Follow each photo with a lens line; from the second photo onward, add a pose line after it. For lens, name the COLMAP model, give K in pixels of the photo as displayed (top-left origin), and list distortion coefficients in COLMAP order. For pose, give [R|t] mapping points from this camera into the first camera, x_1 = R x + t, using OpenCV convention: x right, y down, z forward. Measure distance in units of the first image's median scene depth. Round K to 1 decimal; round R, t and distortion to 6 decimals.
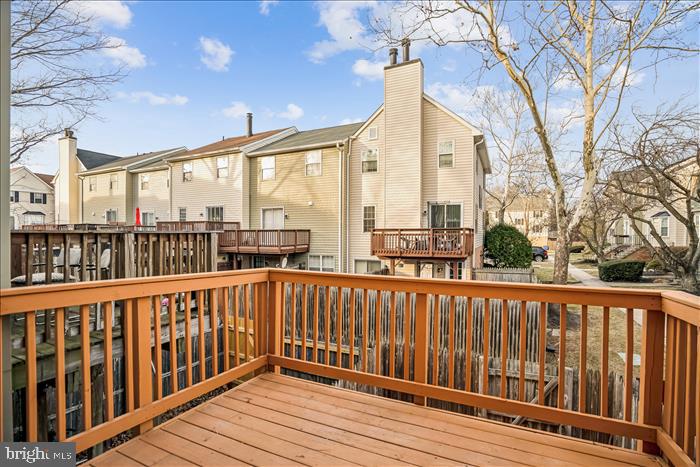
lens RADIAL K [[333.7, 0, 350.0], [0, 333.7, 233.5], [0, 0, 1]] dist [-0.062113, 0.027389]
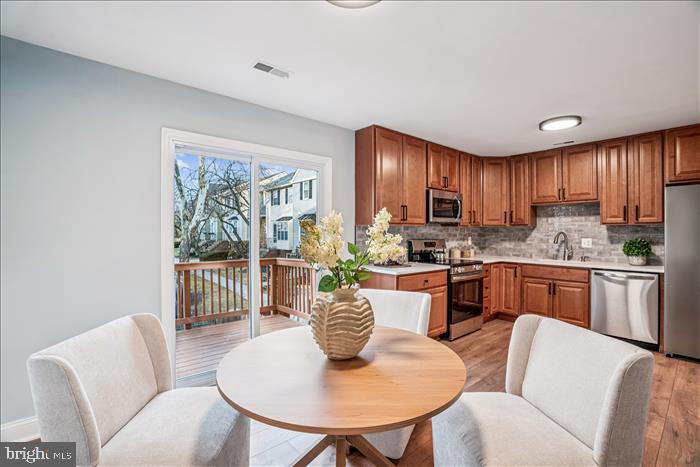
lens RADIAL K [[317.7, 0, 350.0], [0, 317.7, 233.5], [0, 0, 1]] dist [-0.046506, -0.000014]
pose [[0.414909, -0.006550, 0.909839, -0.200221], [-0.002807, 0.999960, 0.008479, -0.010106], [-0.909858, -0.006072, 0.414874, -0.117473]]
